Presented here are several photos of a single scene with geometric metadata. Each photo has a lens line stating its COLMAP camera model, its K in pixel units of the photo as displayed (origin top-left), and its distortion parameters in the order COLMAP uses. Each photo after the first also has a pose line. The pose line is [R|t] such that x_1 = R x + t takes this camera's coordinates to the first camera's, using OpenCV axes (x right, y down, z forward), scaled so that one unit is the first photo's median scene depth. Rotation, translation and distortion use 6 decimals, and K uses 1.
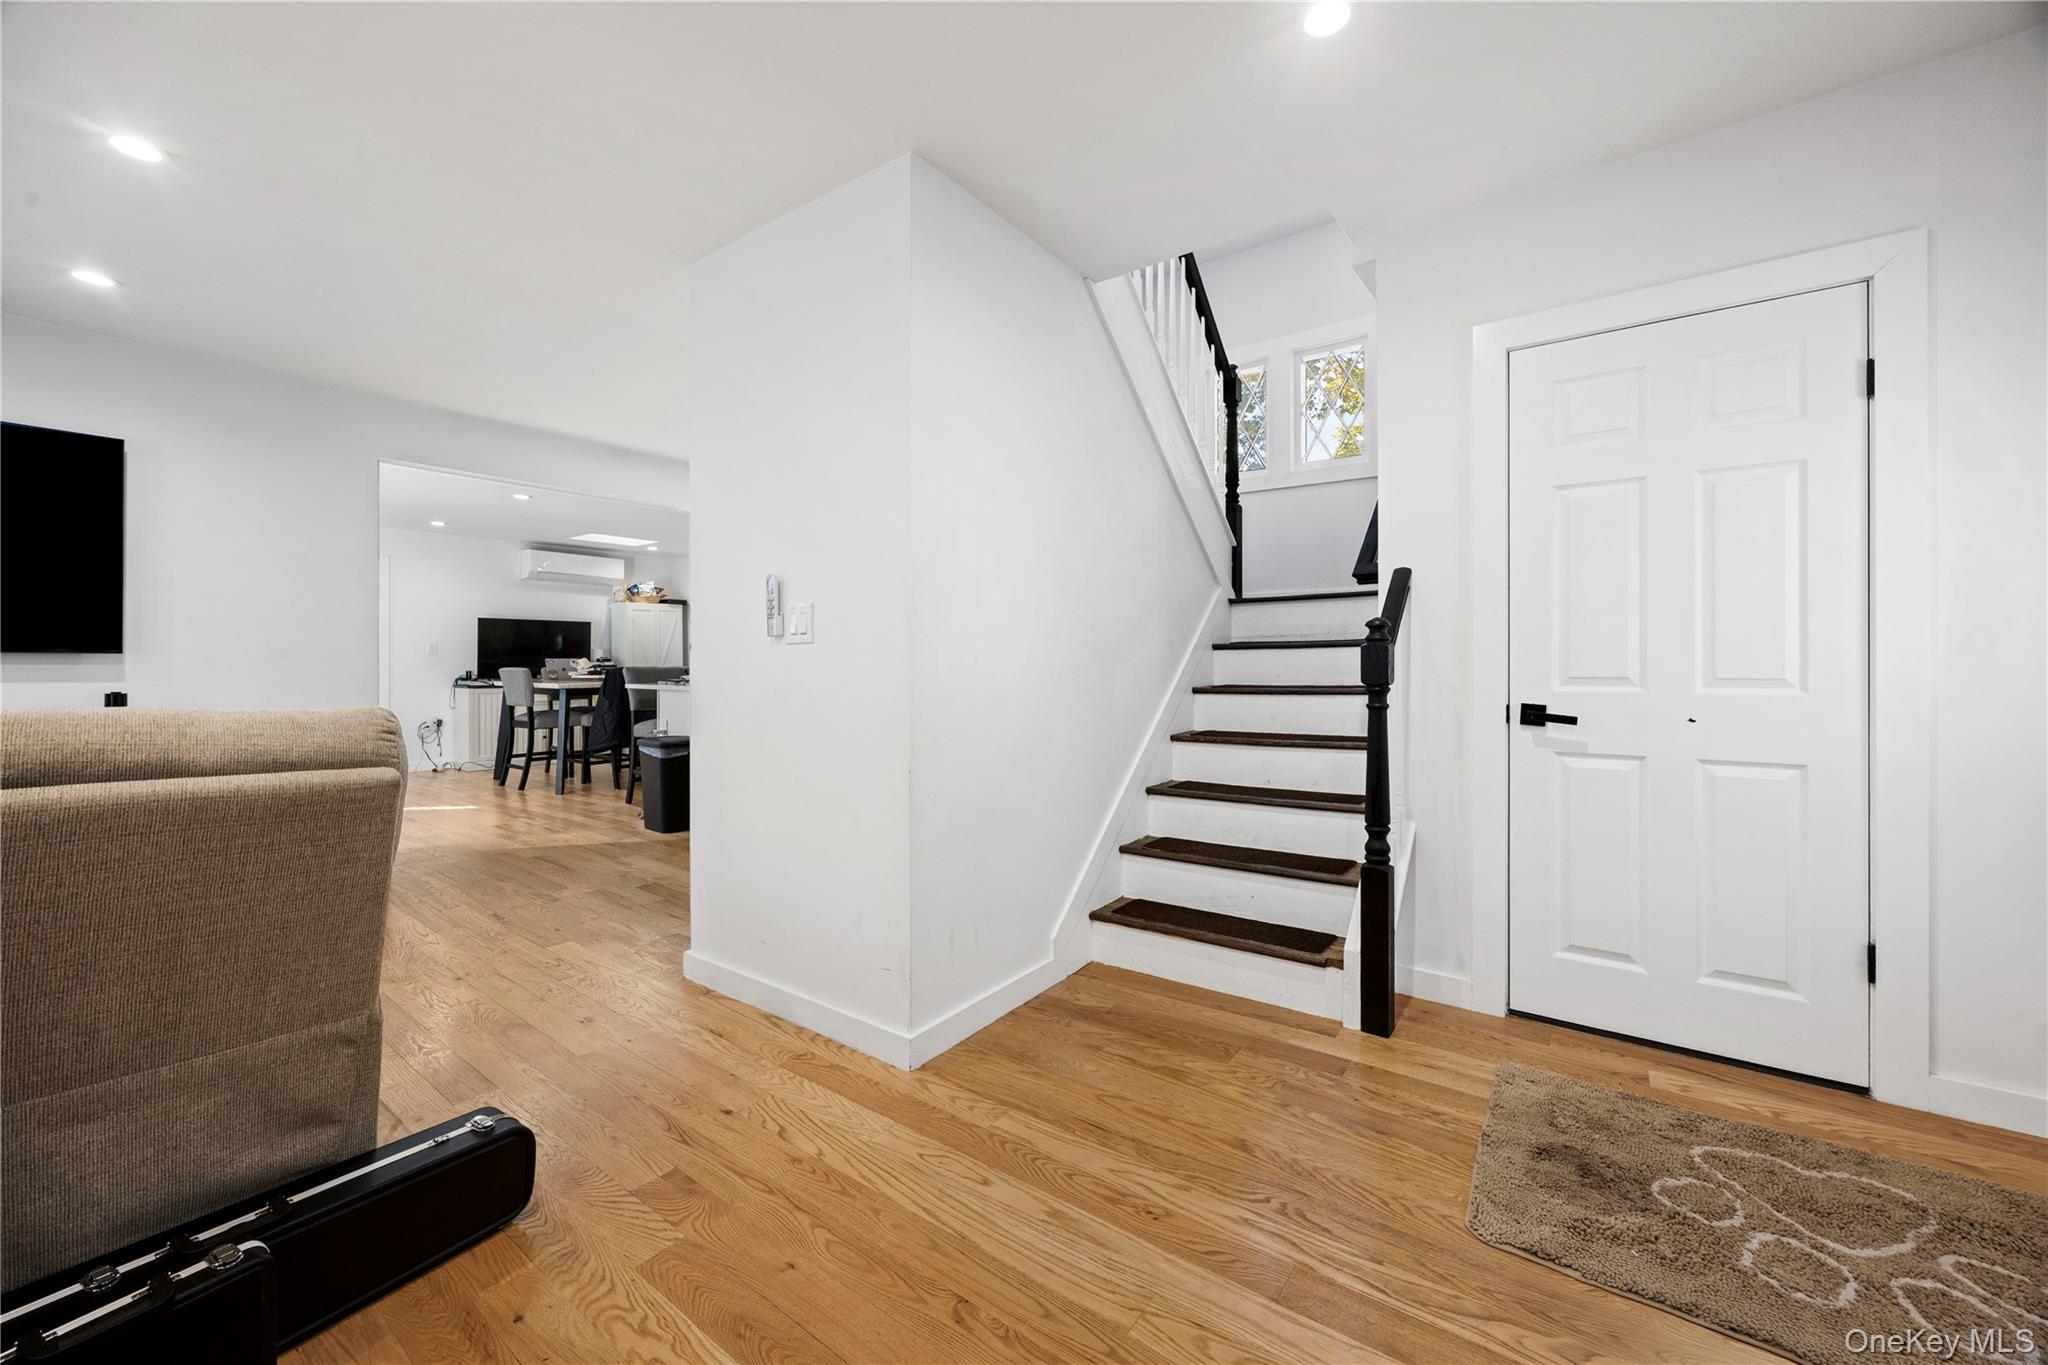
lens RADIAL K [[785.6, 0, 1024.7], [0, 785.6, 658.9], [0, 0, 1]] dist [-0.003892, 0.000317]
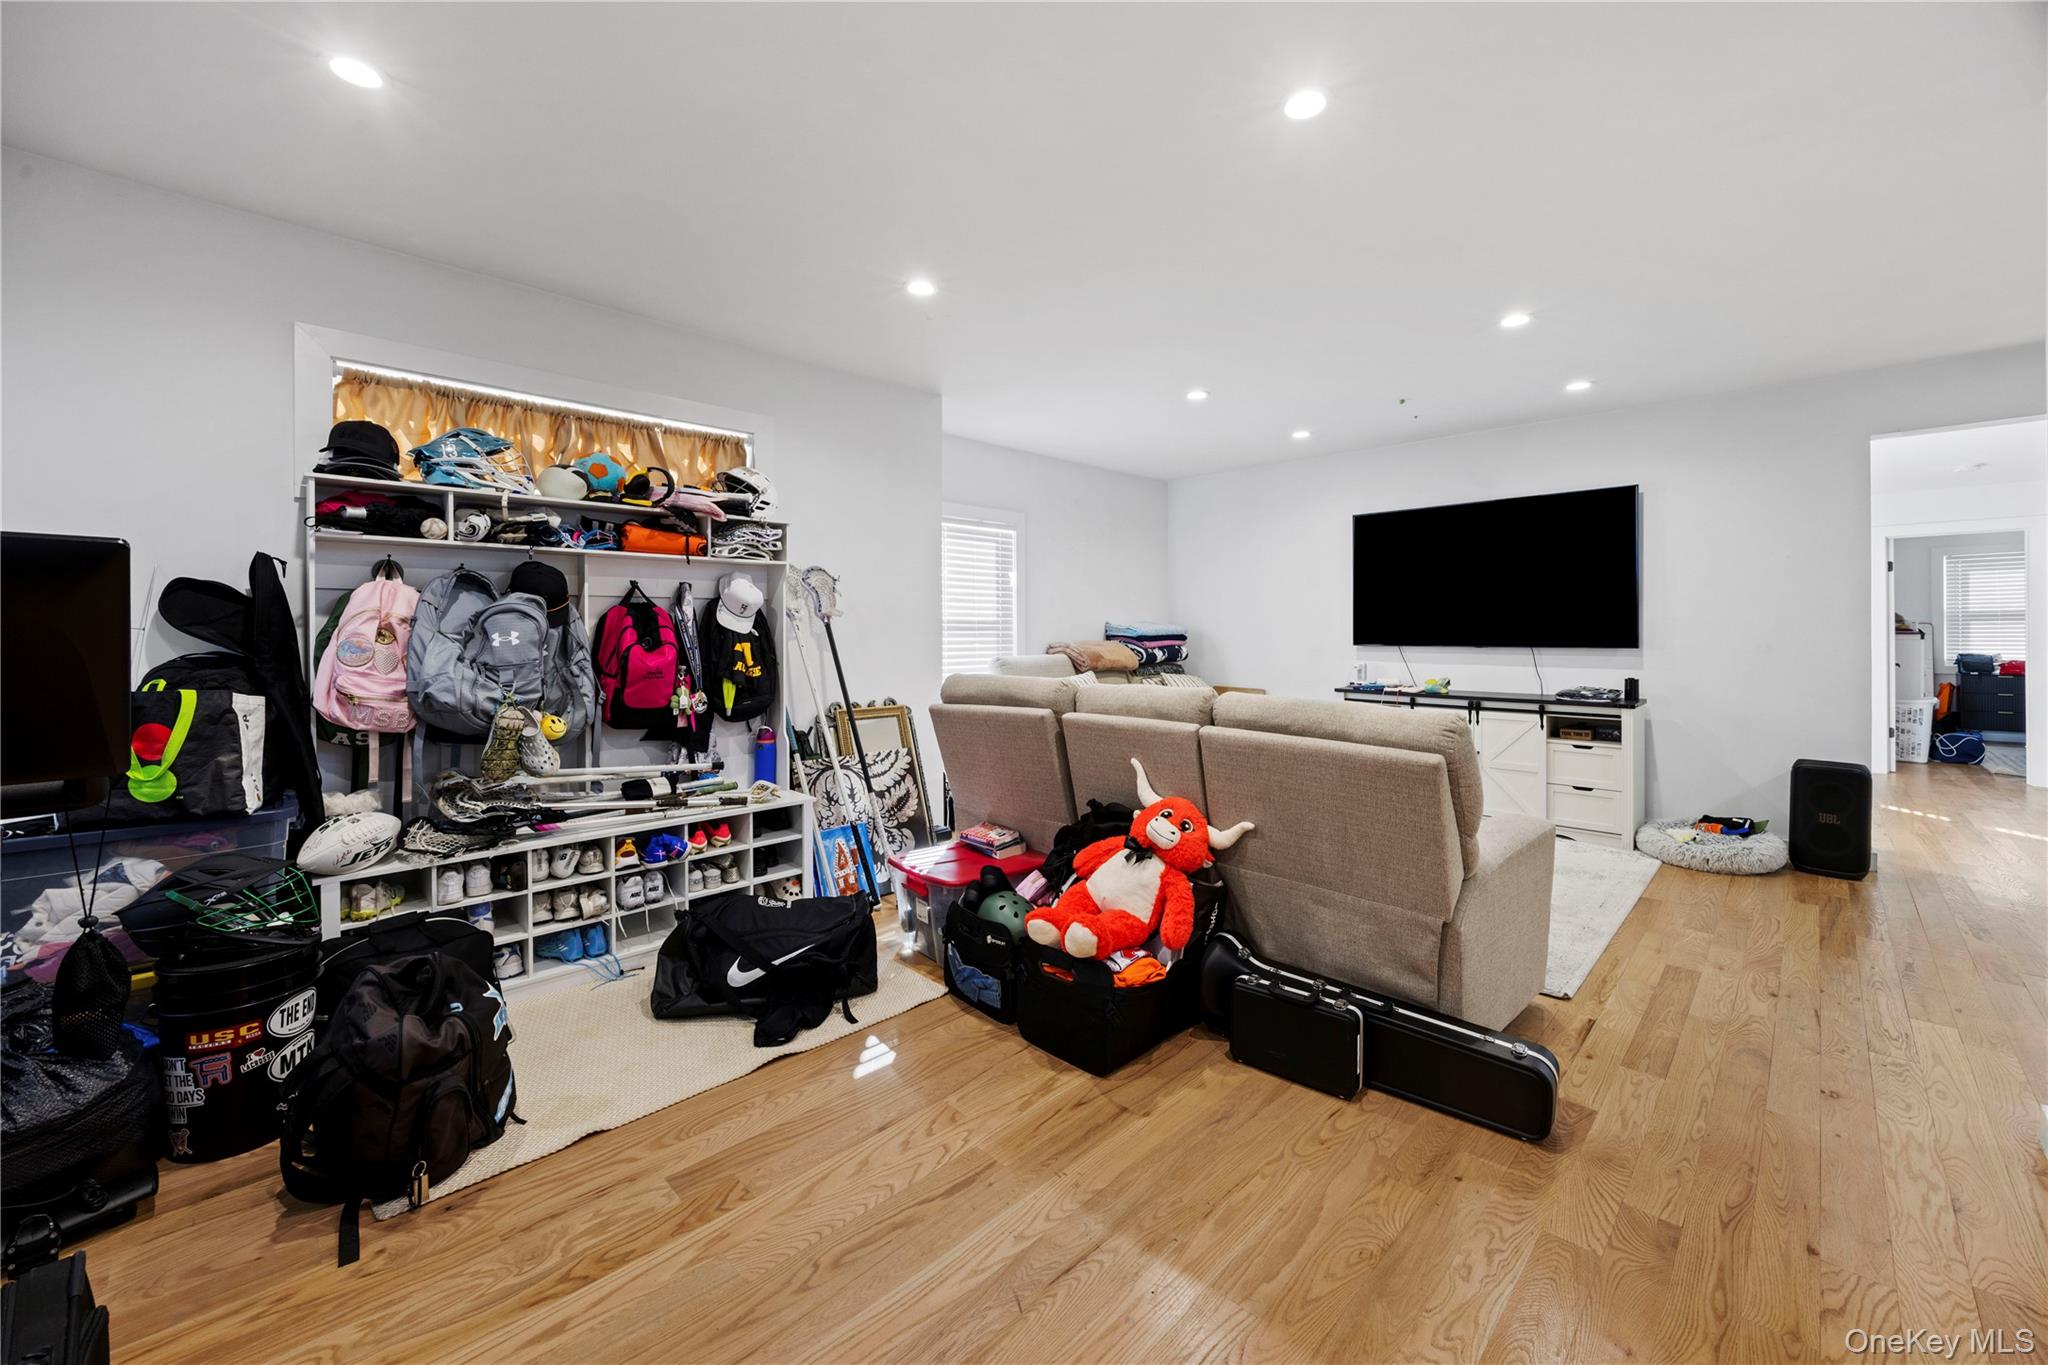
lens RADIAL K [[785.6, 0, 1031.0], [0, 785.6, 634.3], [0, 0, 1]] dist [-0.003892, 0.000317]
pose [[-0.144506, -0.003745, -0.989497, 0.144230], [0.010218, 0.999934, -0.005276, -0.017212], [0.989451, -0.010873, -0.144459, 0.086041]]
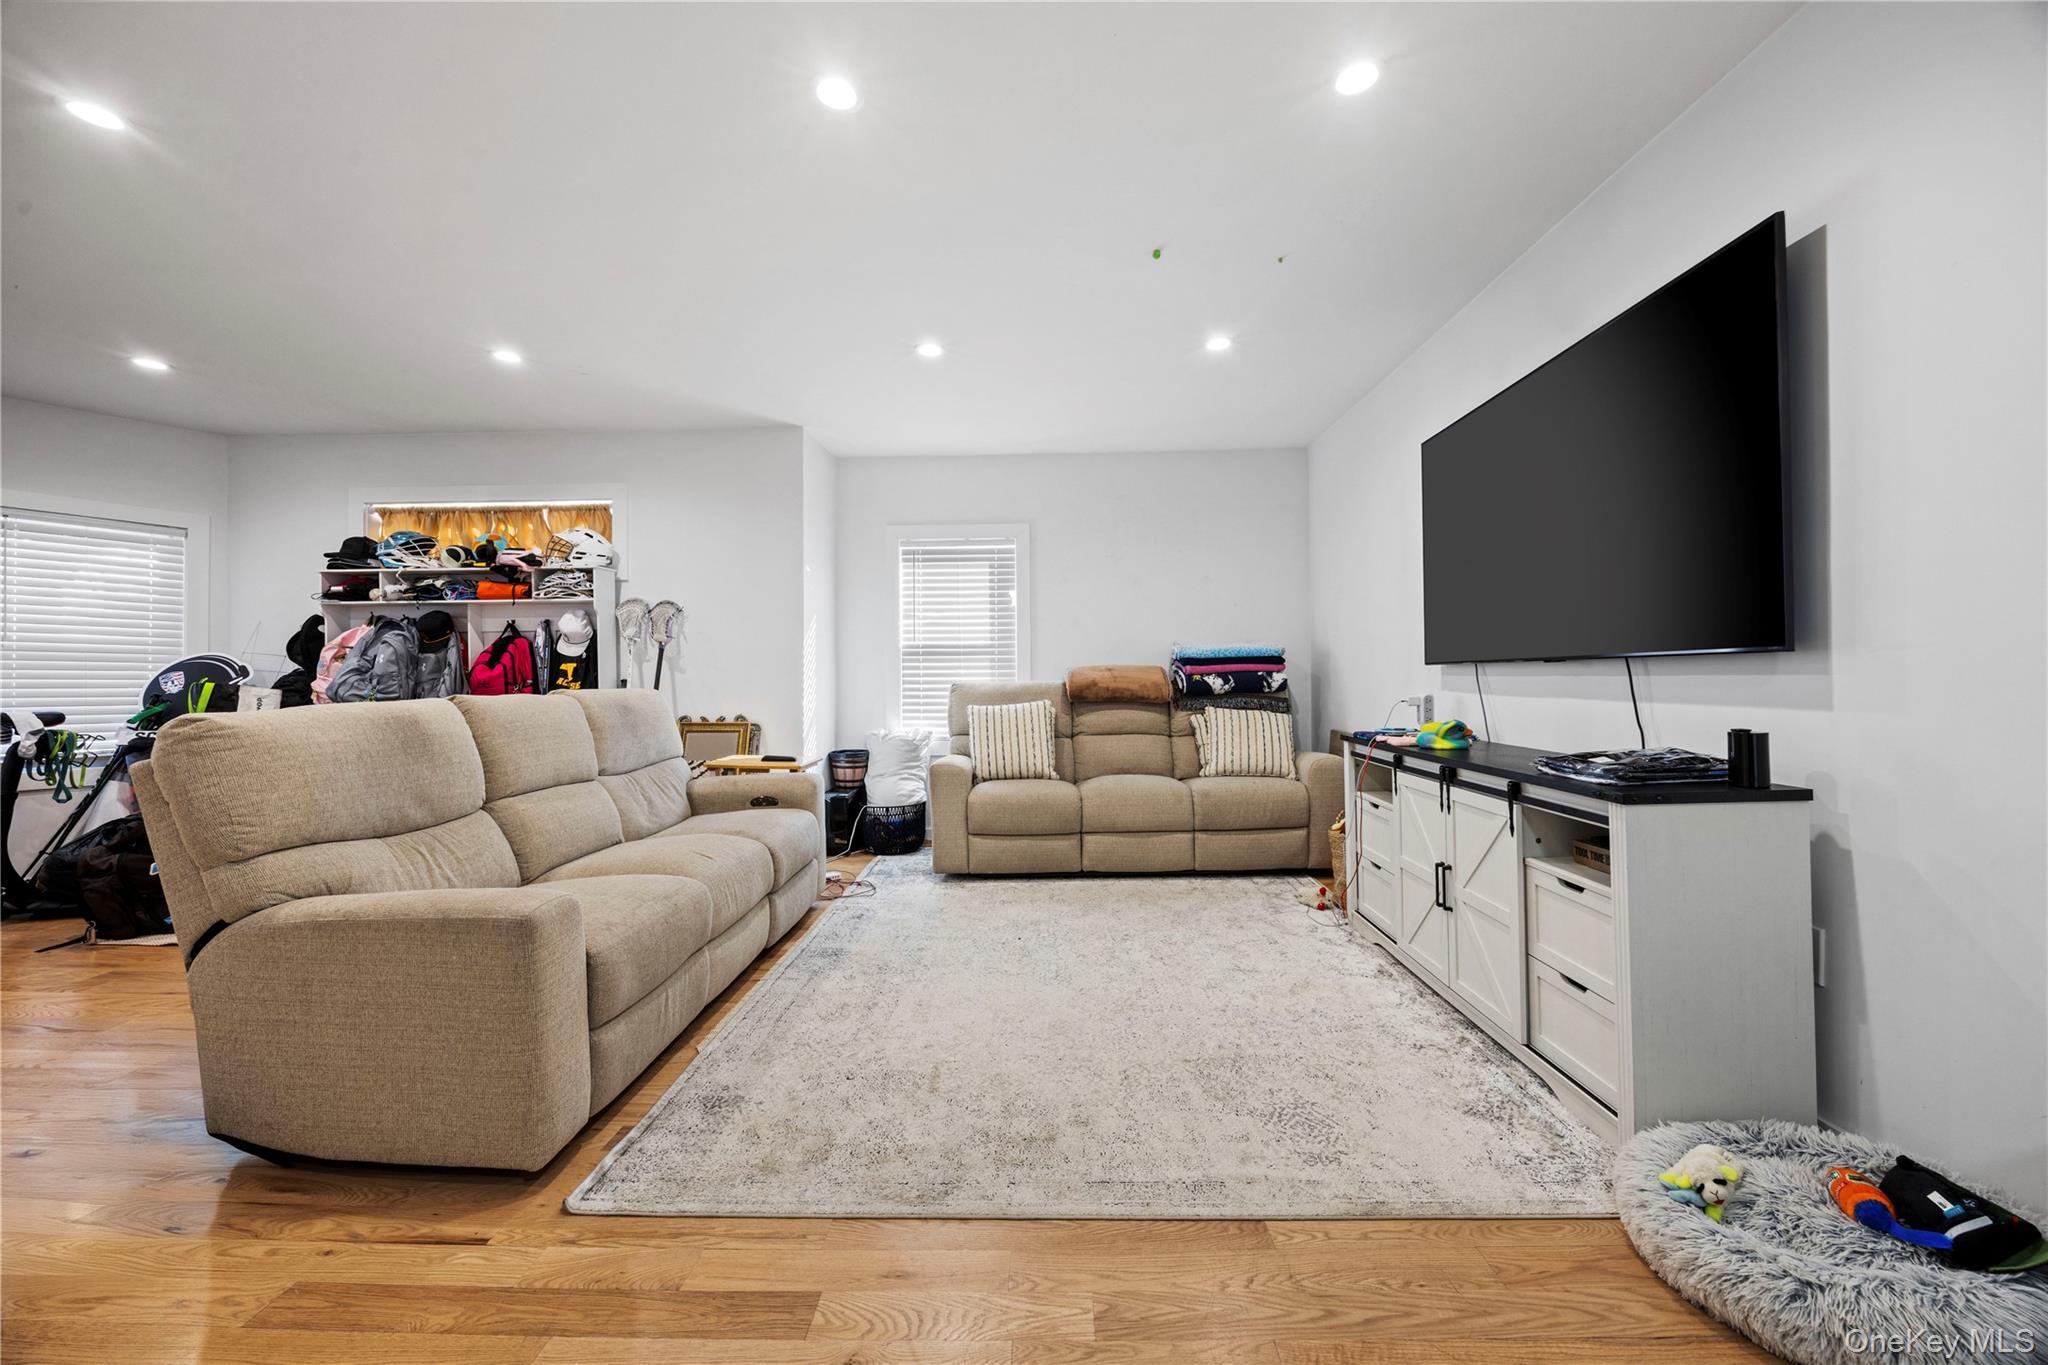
lens RADIAL K [[785.6, 0, 1026.7], [0, 785.6, 672.1], [0, 0, 1]] dist [-0.003892, 0.000317]
pose [[-0.817928, -0.004376, -0.575304, -0.234379], [0.008764, 0.999760, -0.020065, 0.005542], [0.575254, -0.021454, -0.817693, 0.543371]]
